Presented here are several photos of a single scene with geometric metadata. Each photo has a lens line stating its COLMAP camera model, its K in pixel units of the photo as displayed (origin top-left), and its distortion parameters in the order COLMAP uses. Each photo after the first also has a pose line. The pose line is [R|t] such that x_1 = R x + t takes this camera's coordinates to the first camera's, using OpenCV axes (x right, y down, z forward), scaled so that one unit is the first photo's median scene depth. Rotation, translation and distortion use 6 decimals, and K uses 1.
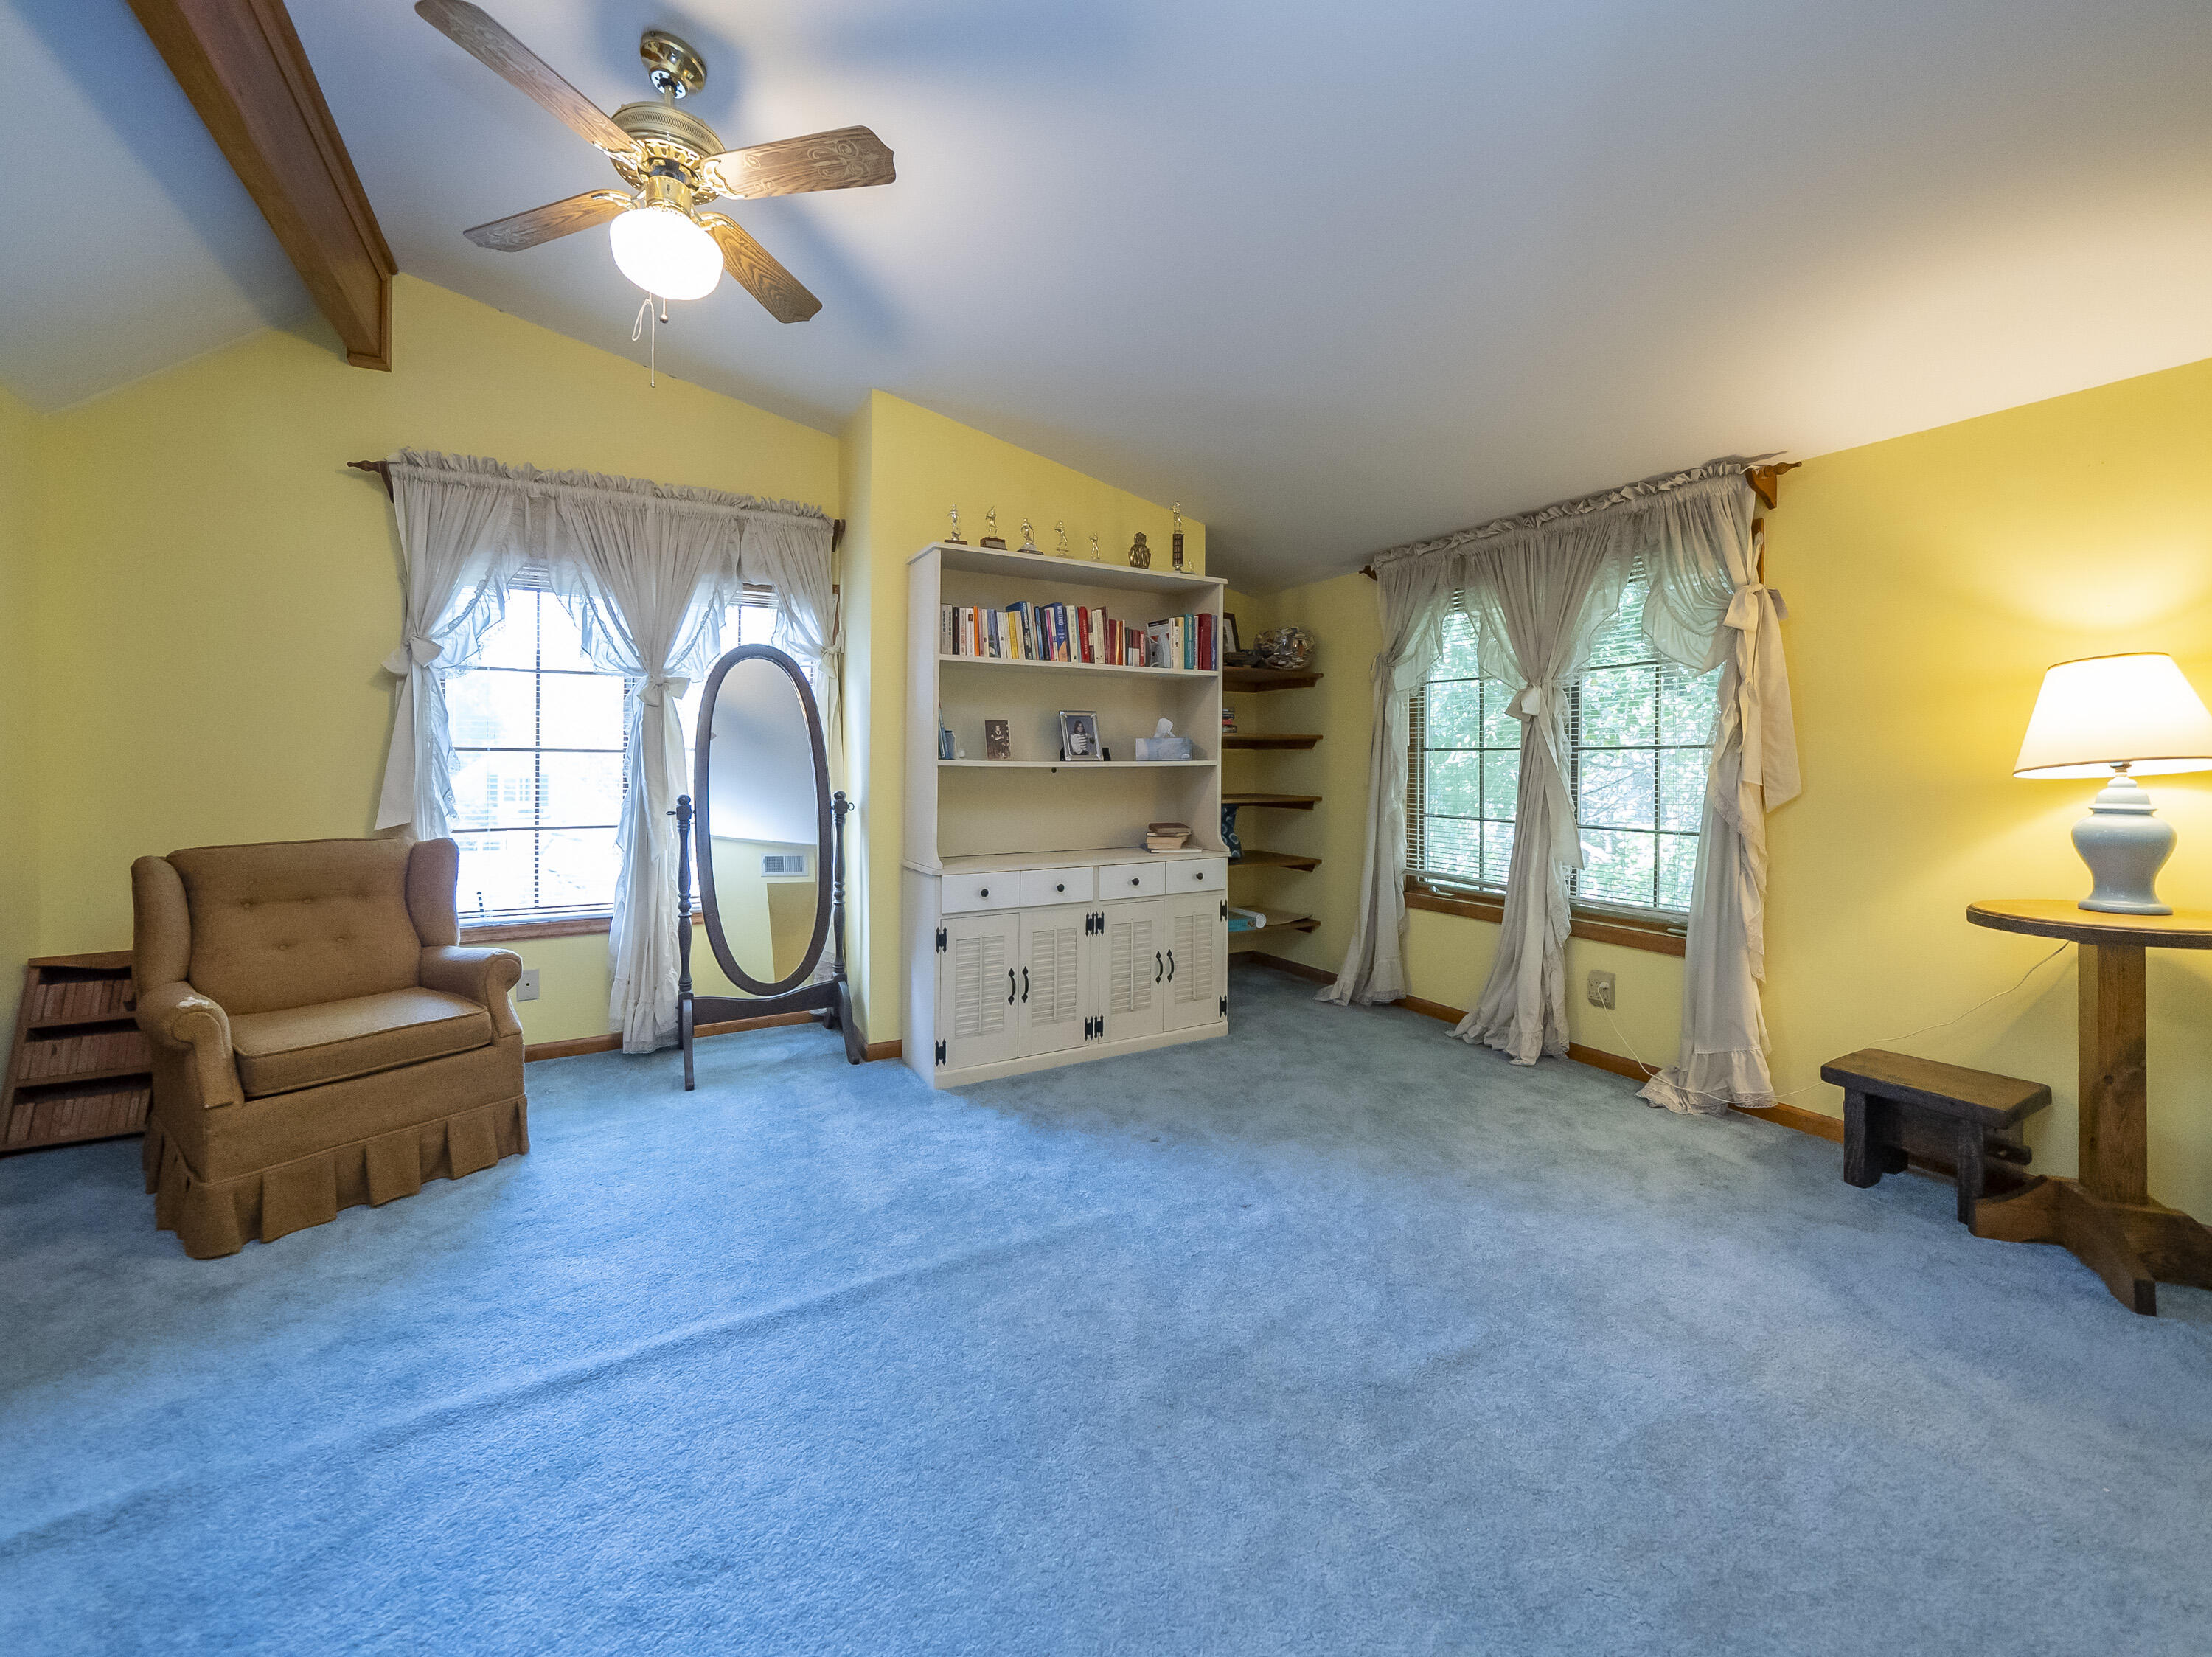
lens RADIAL K [[885.5, 0, 1113.6], [0, 885.5, 768.9], [0, 0, 1]] dist [-0.002619, 0.000008]
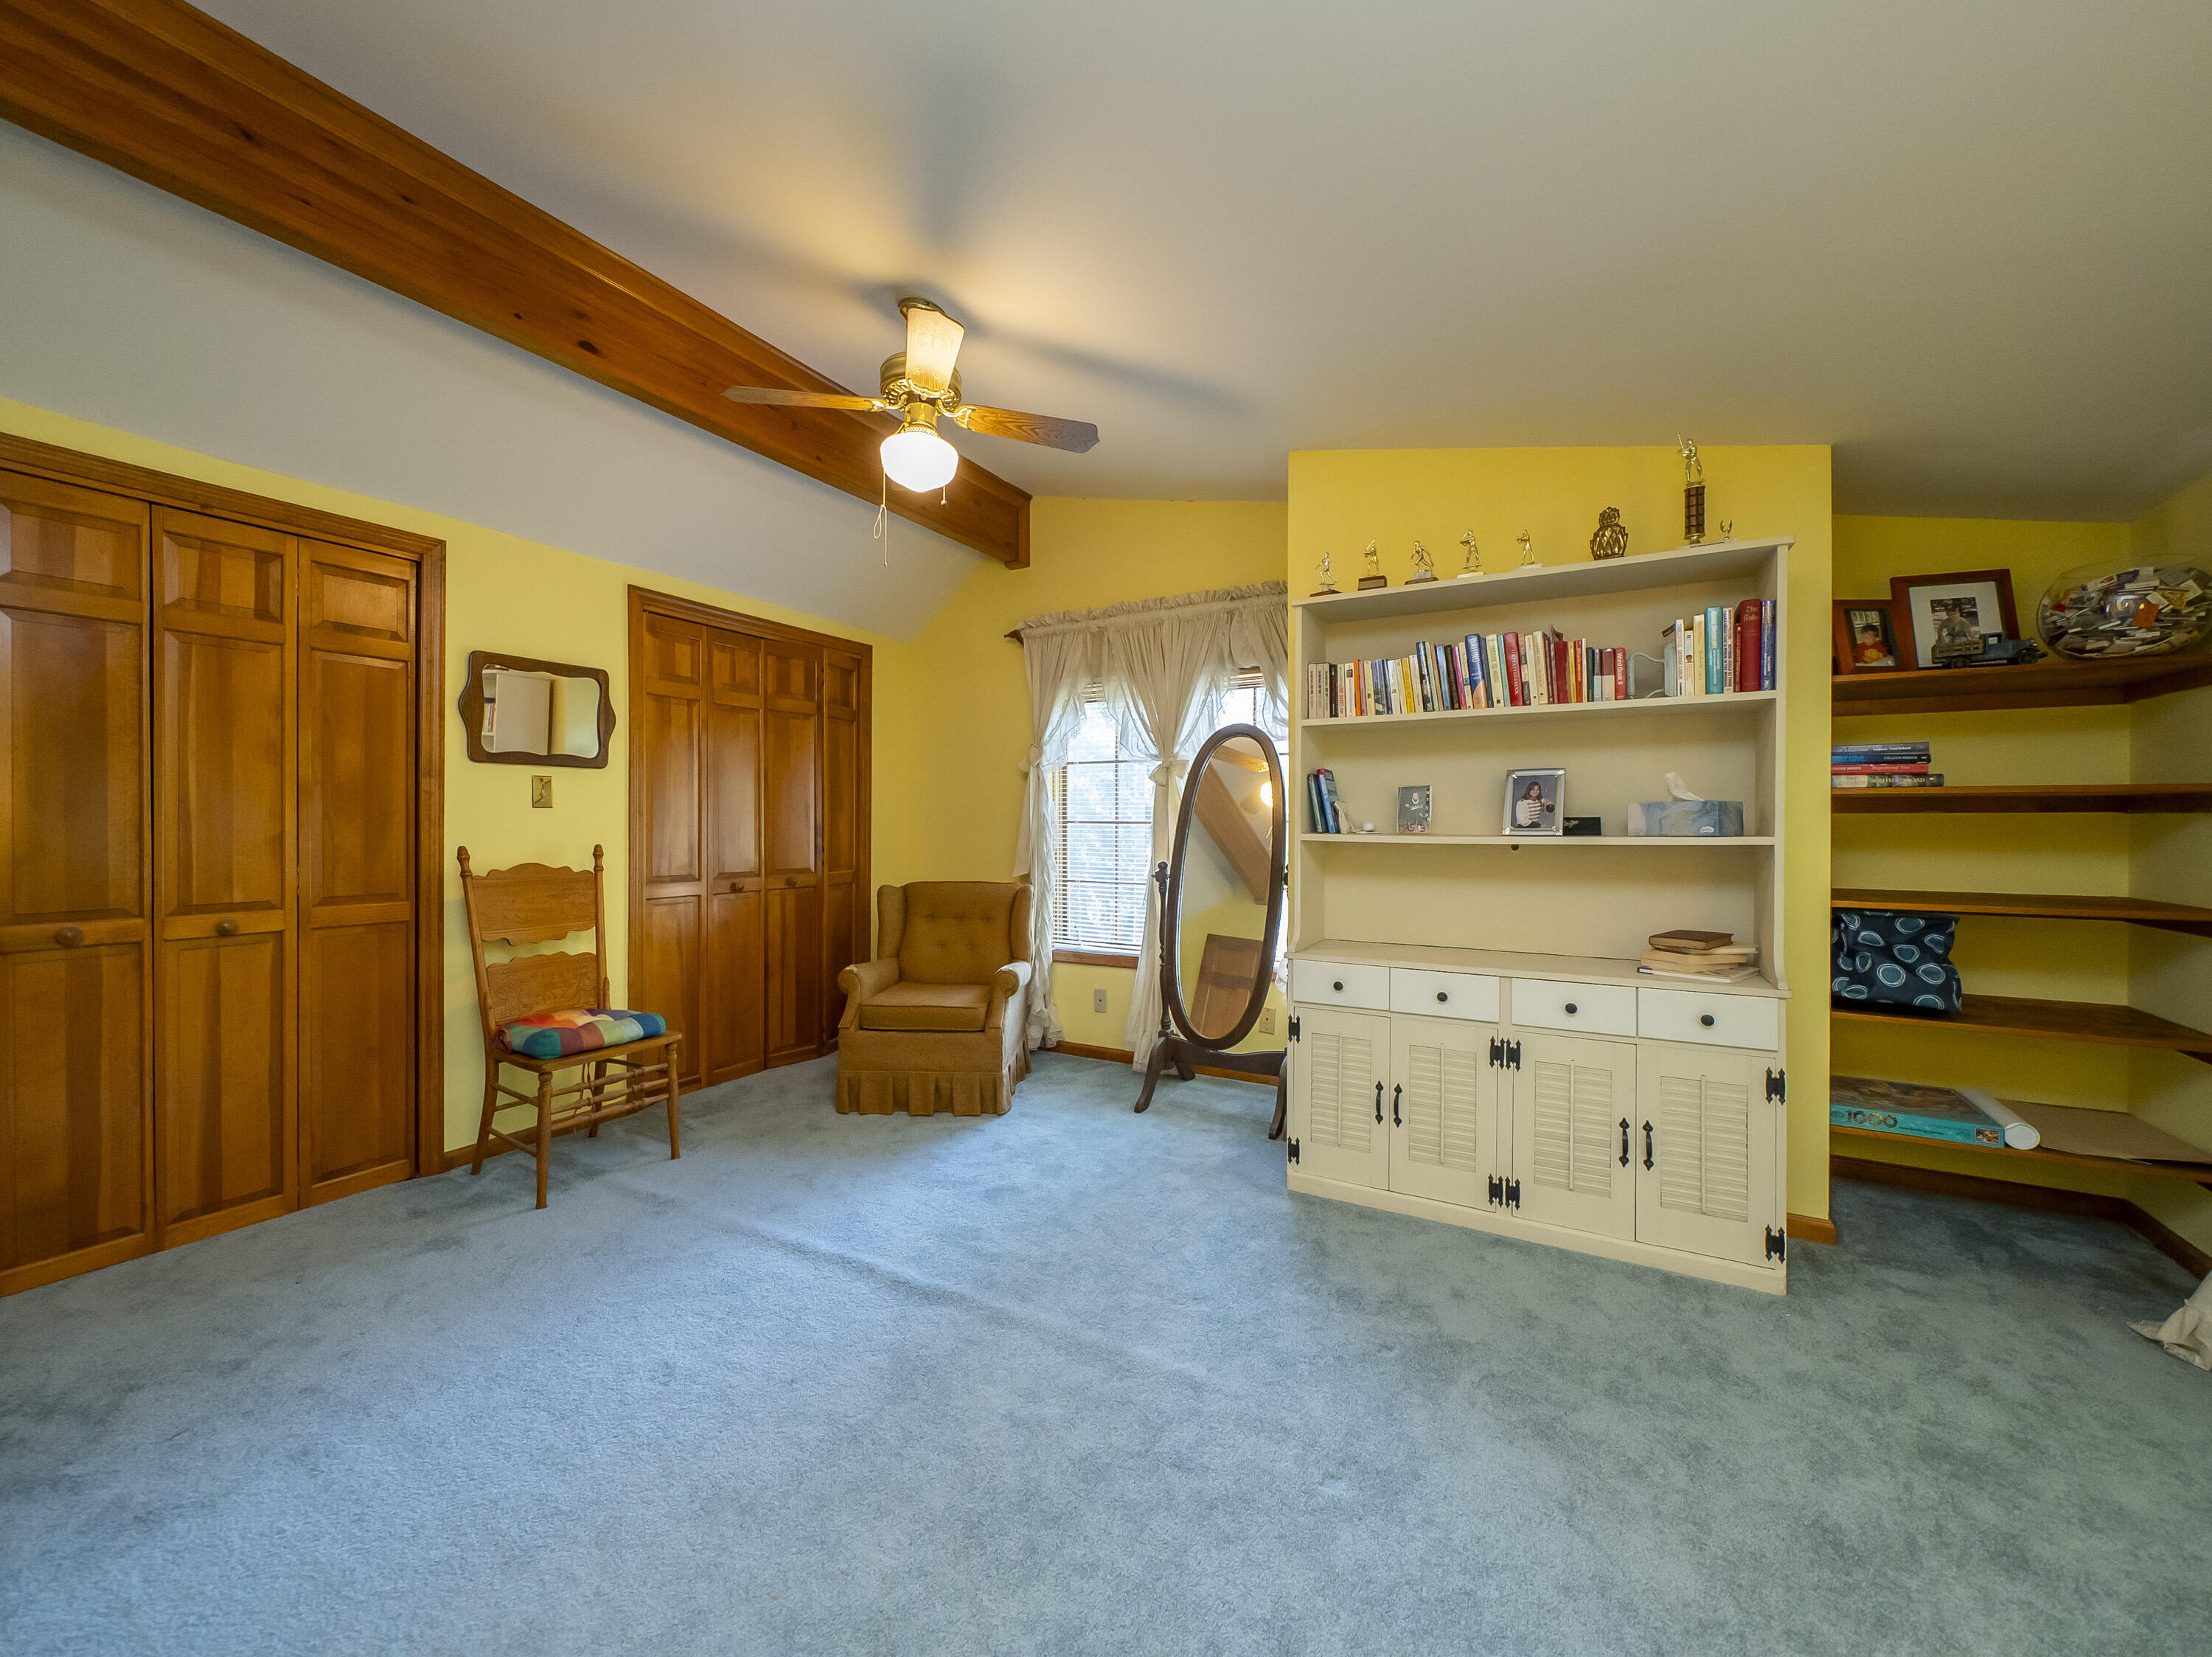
lens RADIAL K [[874.2, 0, 1106.0], [0, 874.2, 828.5], [0, 0, 1]] dist [-0.002242, -0.000539]
pose [[0.502237, 0.005384, -0.864713, 0.450267], [-0.005698, 0.999980, 0.002916, -0.016380], [0.864711, 0.003463, 0.502257, 0.336538]]
